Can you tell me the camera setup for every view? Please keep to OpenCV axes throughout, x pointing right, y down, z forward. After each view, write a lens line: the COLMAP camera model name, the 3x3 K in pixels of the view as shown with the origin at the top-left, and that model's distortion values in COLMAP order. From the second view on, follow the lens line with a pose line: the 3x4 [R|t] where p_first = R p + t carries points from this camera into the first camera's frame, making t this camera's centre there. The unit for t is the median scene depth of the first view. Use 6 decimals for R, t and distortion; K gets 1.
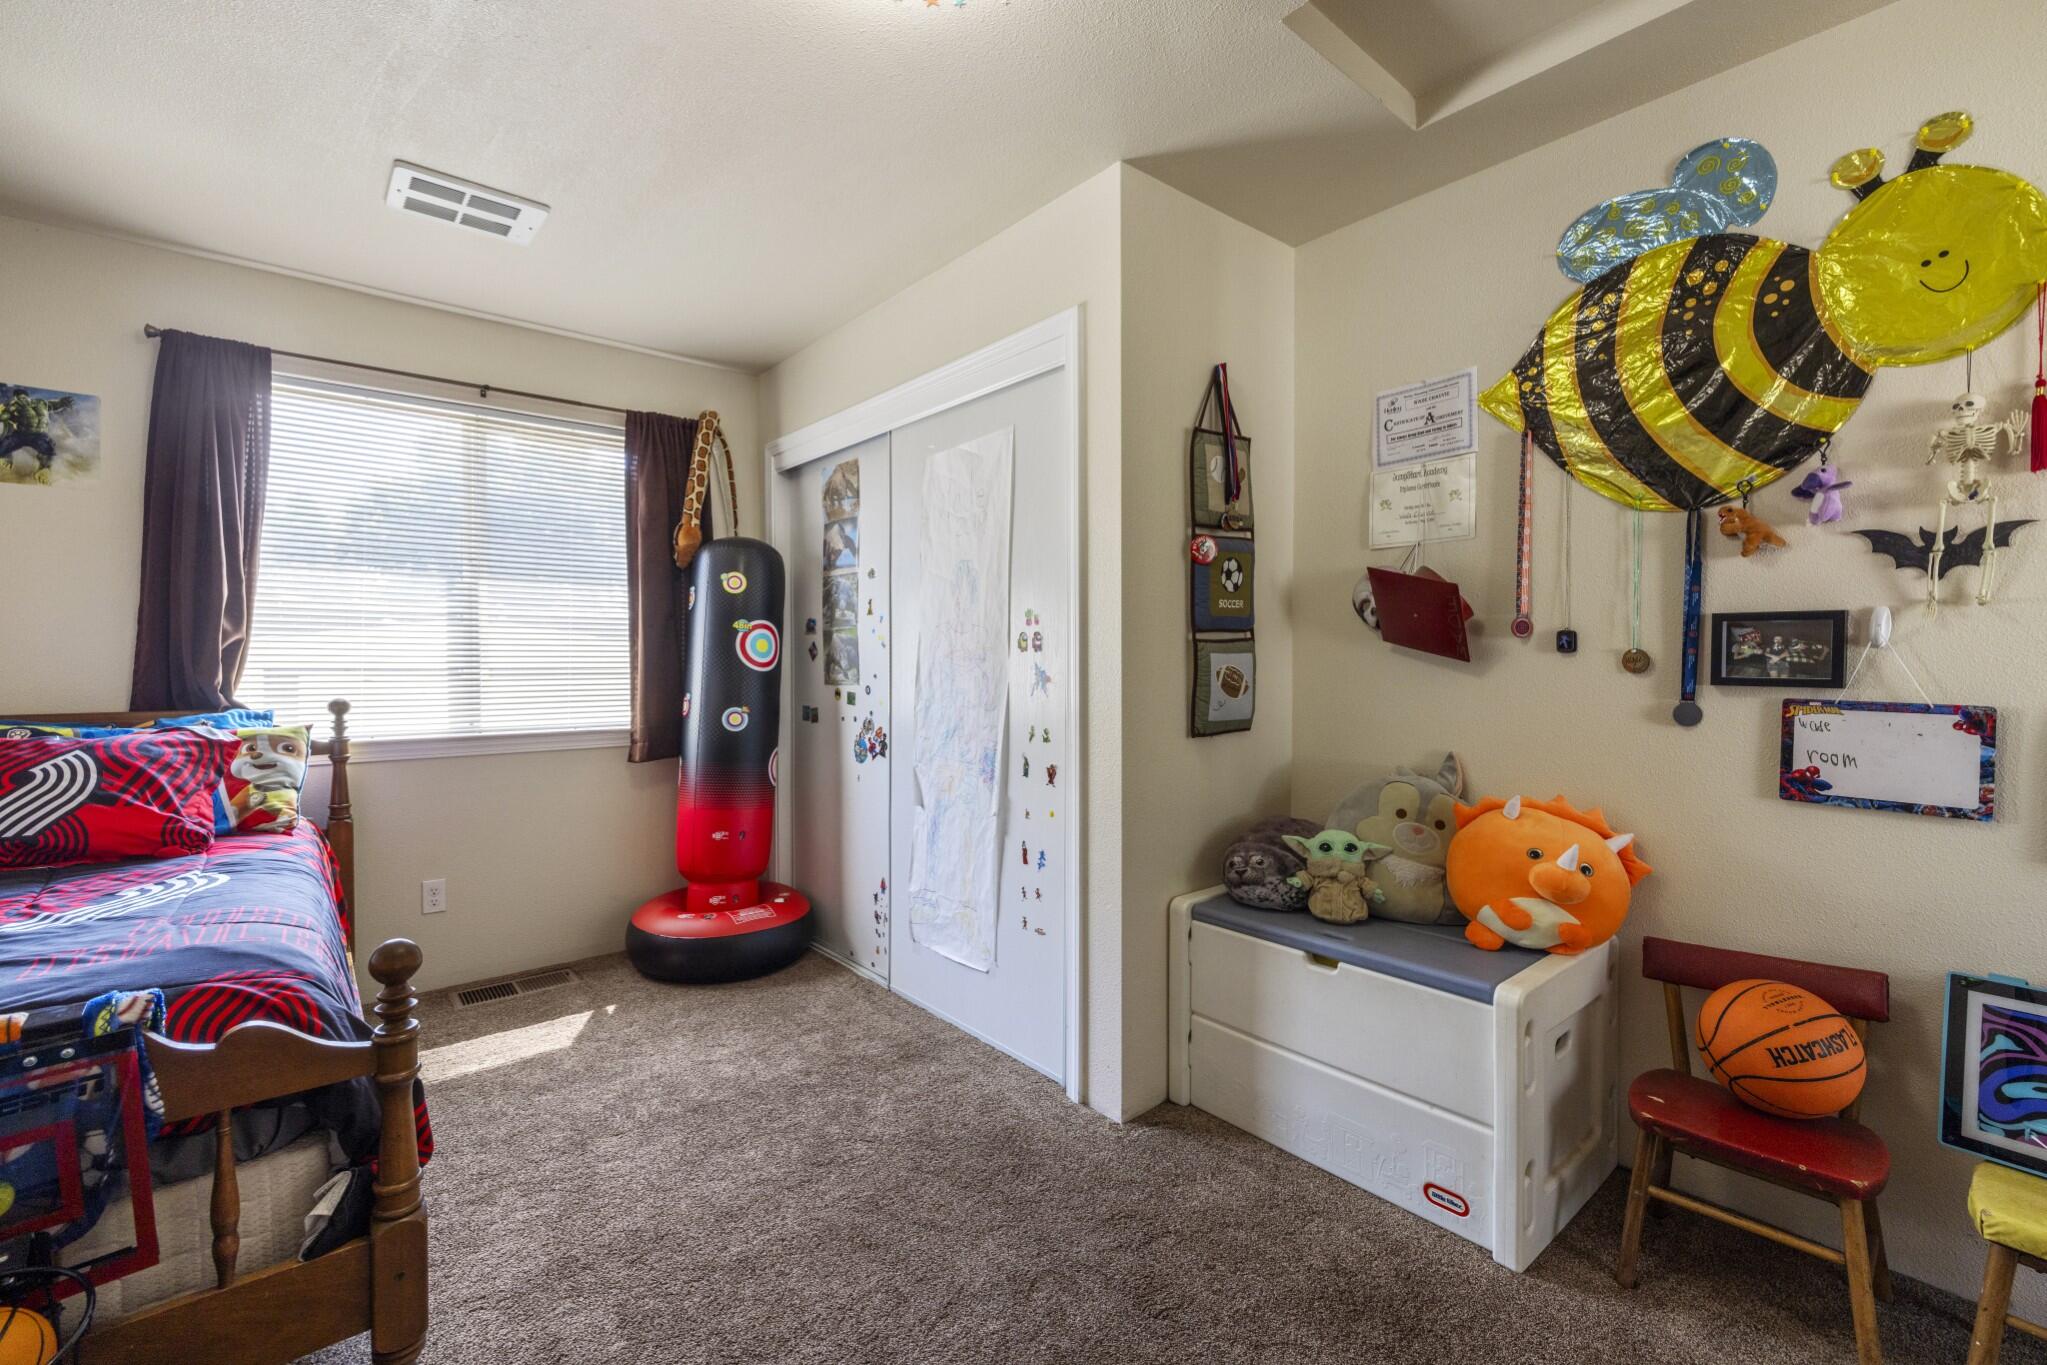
lens RADIAL K [[864.0, 0, 1016.8], [0, 864.0, 669.3], [0, 0, 1]] dist [-0.000485, -0.000453]
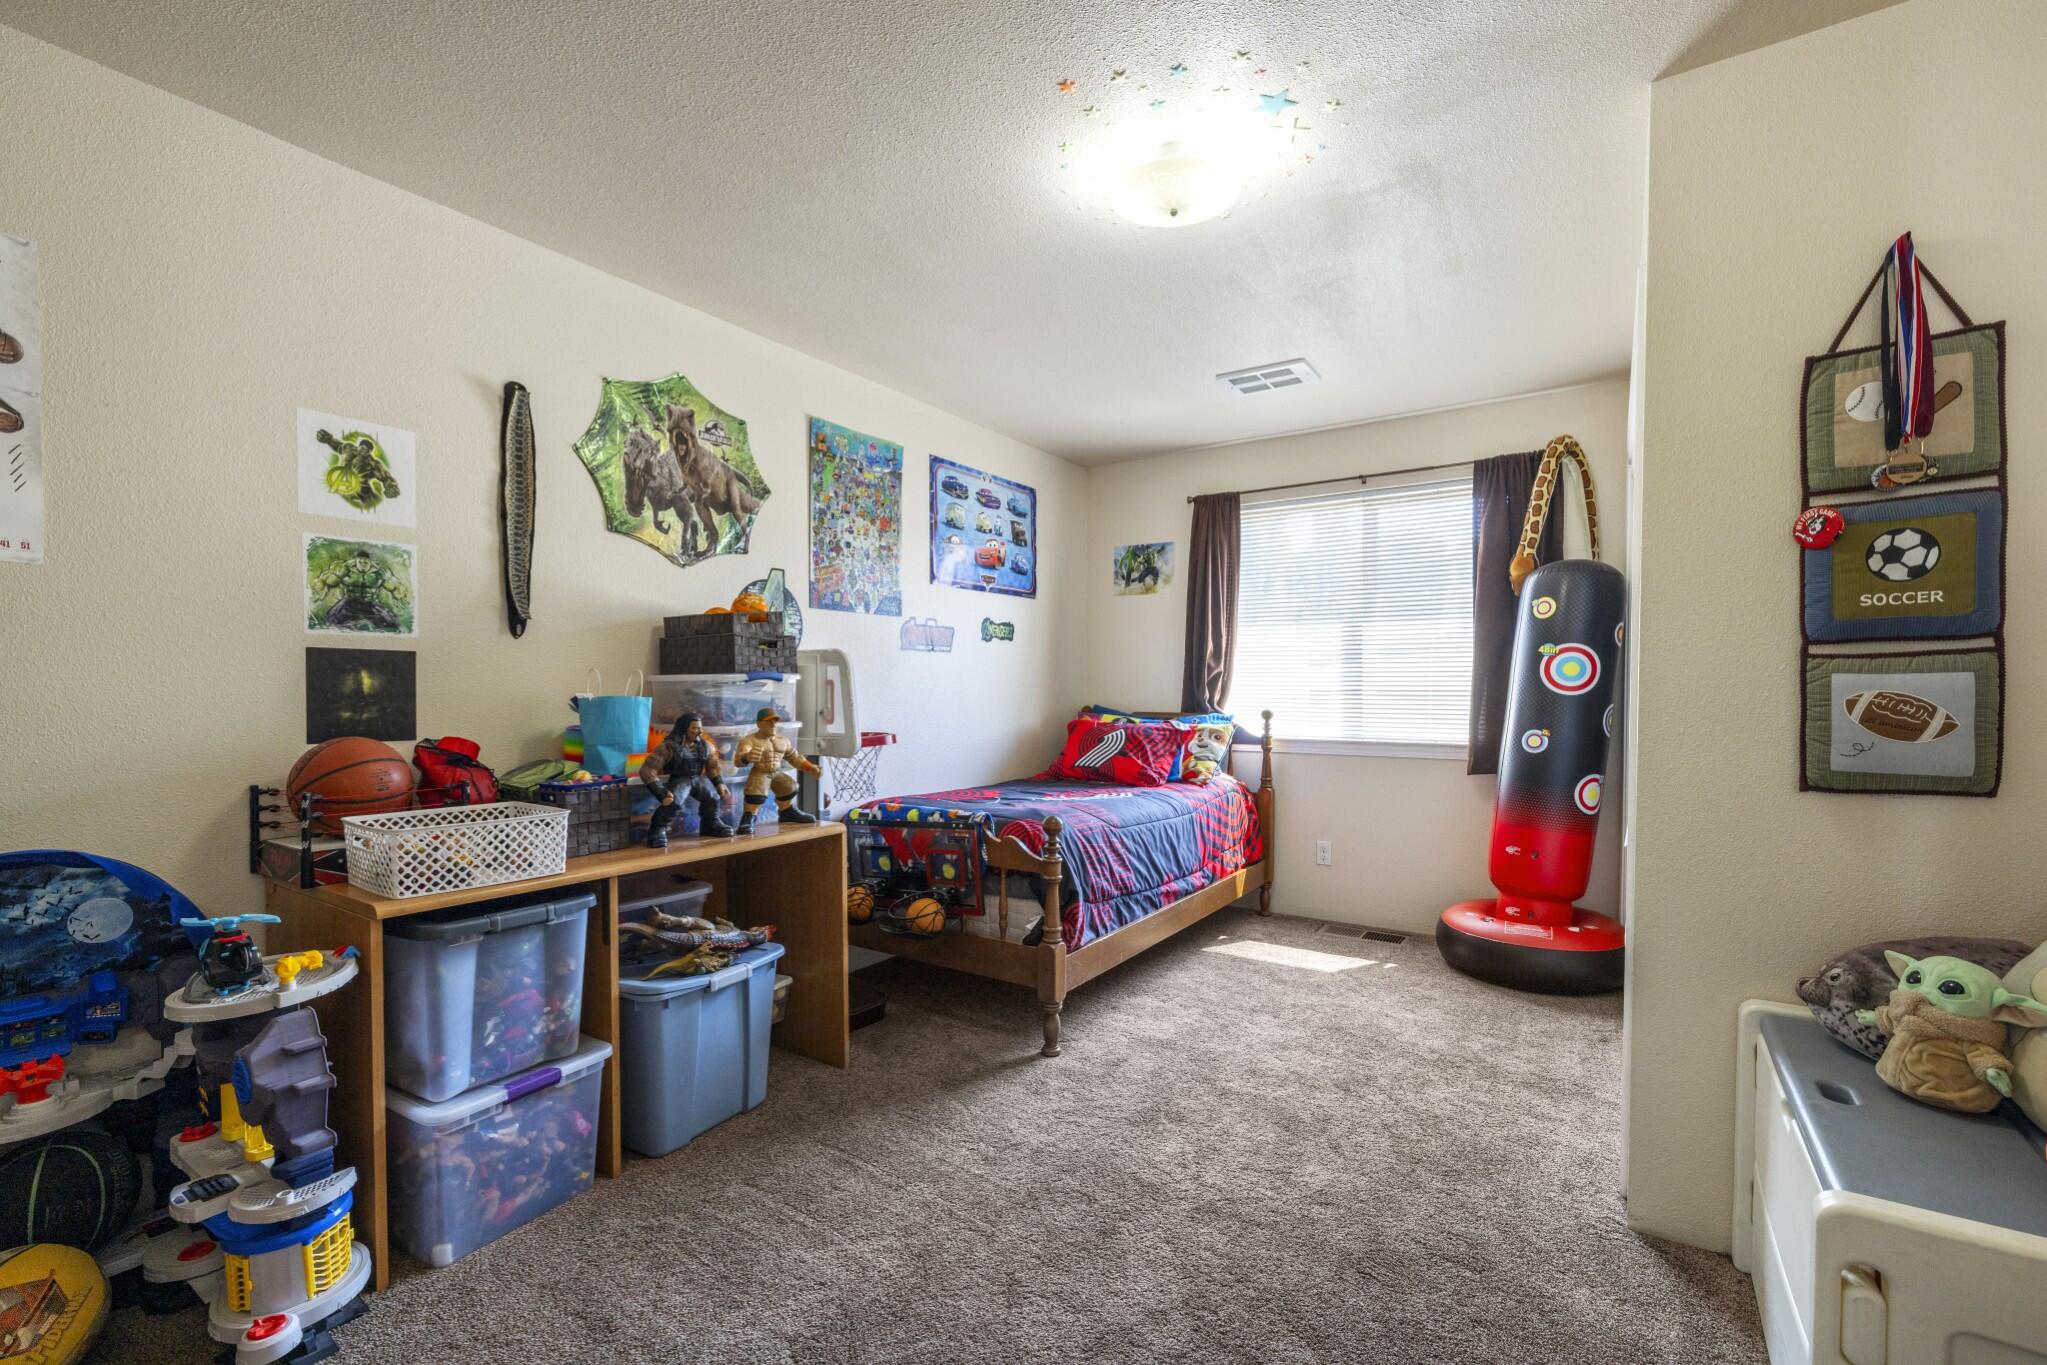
lens RADIAL K [[890.0, 0, 1022.9], [0, 890.0, 711.2], [0, 0, 1]] dist [-0.000402, -0.000183]
pose [[0.280235, 0.028300, -0.959514, 0.723904], [-0.008406, 0.999599, 0.027027, -0.002150], [0.959895, 0.000492, 0.280360, 0.165280]]
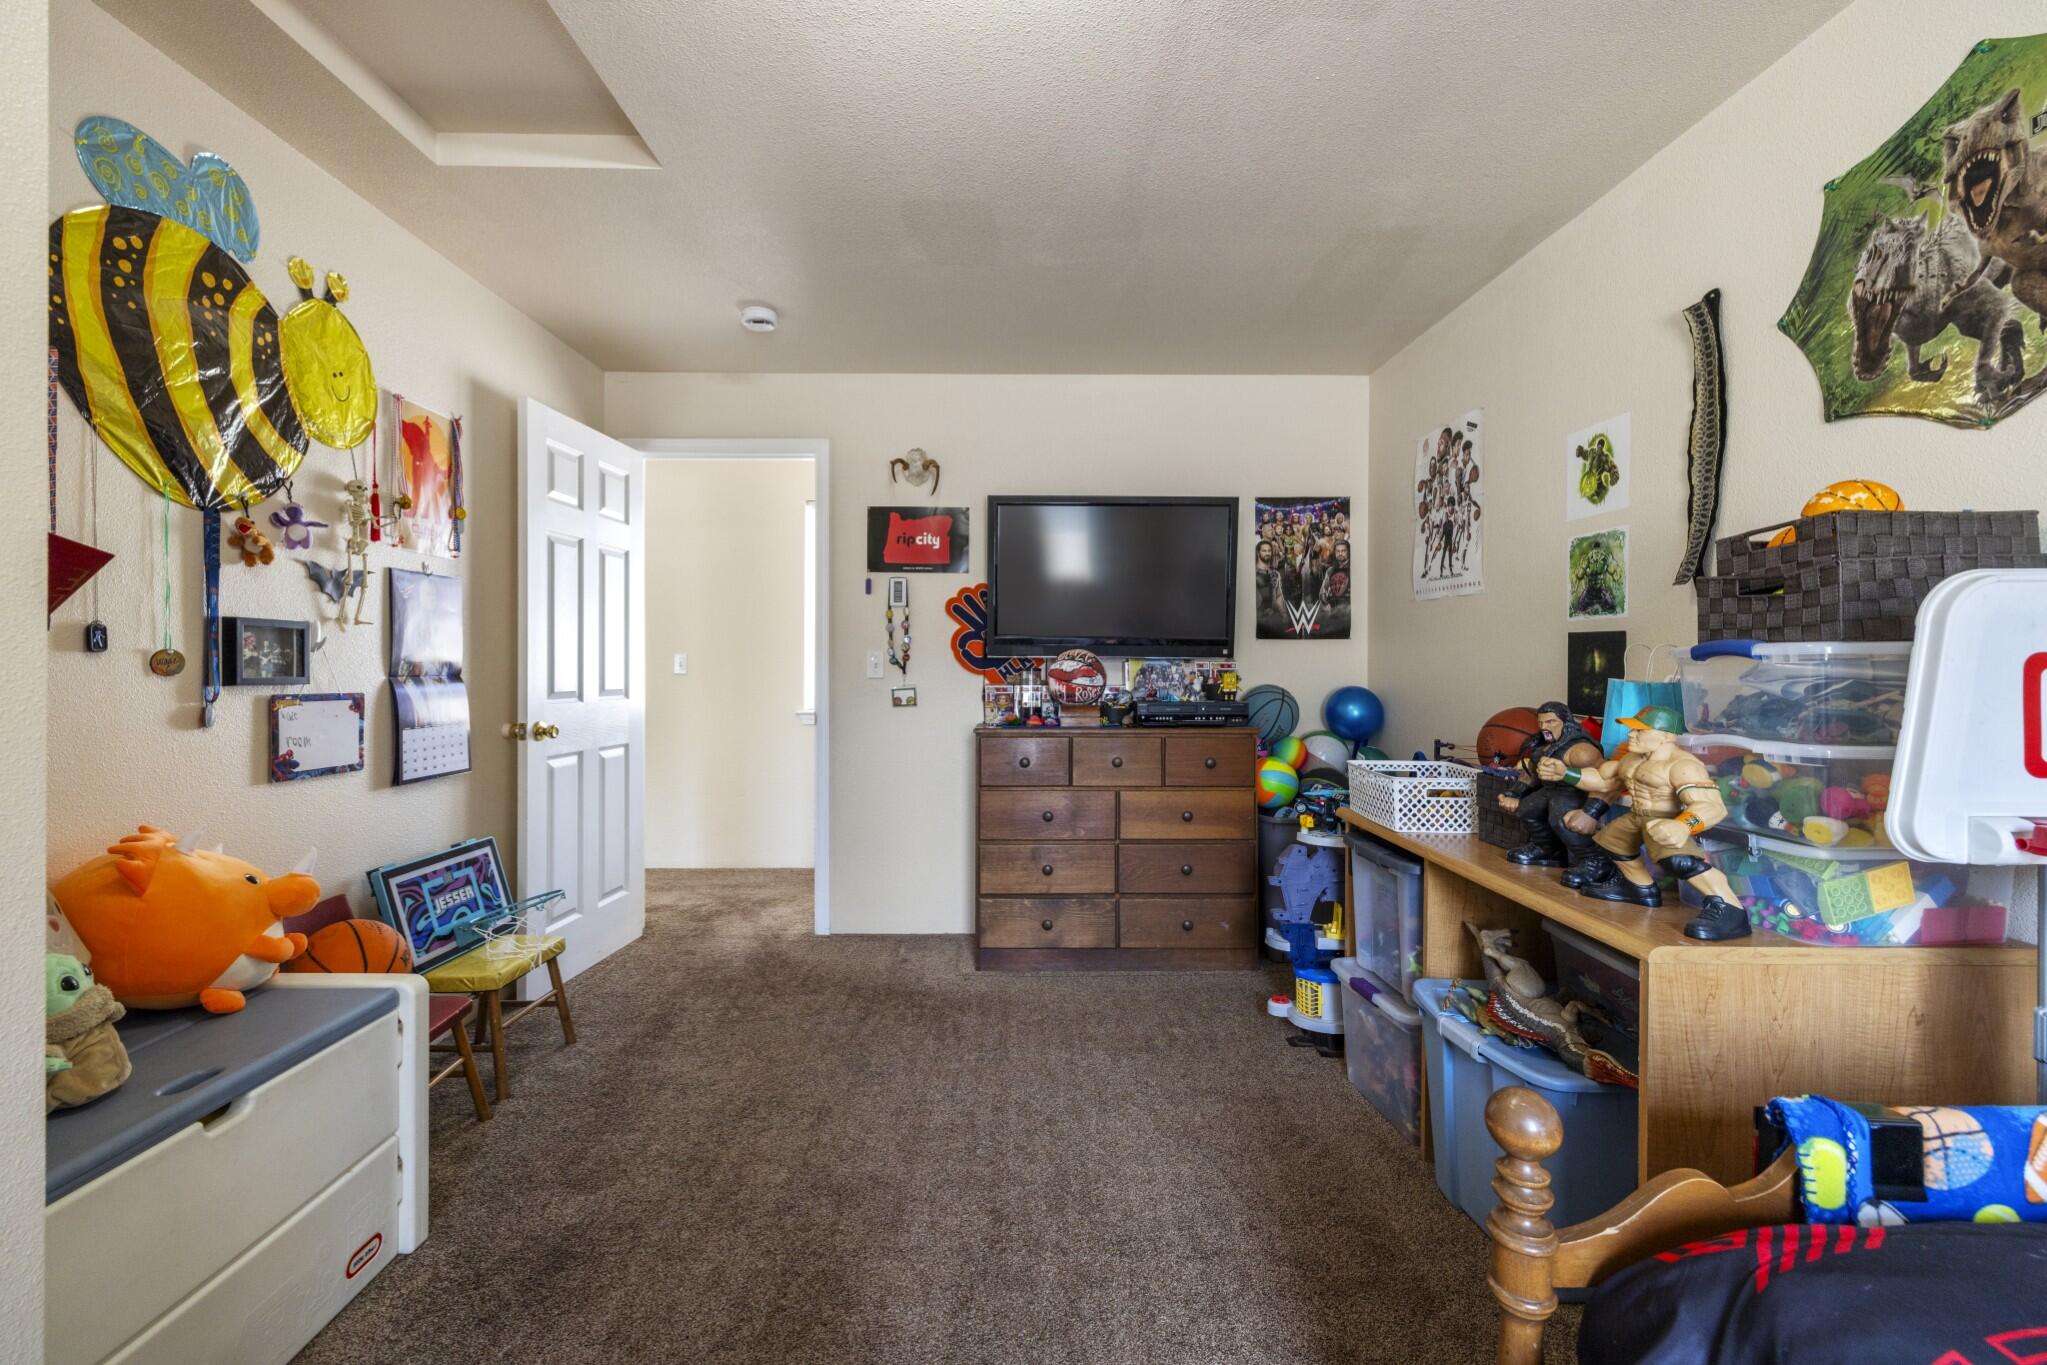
lens RADIAL K [[864.0, 0, 1016.8], [0, 864.0, 669.3], [0, 0, 1]] dist [-0.000485, -0.000453]
pose [[-0.773319, -0.006769, 0.633981, -0.455503], [0.004099, 0.999869, 0.015675, -0.010878], [-0.634004, 0.014721, -0.773190, 0.935835]]
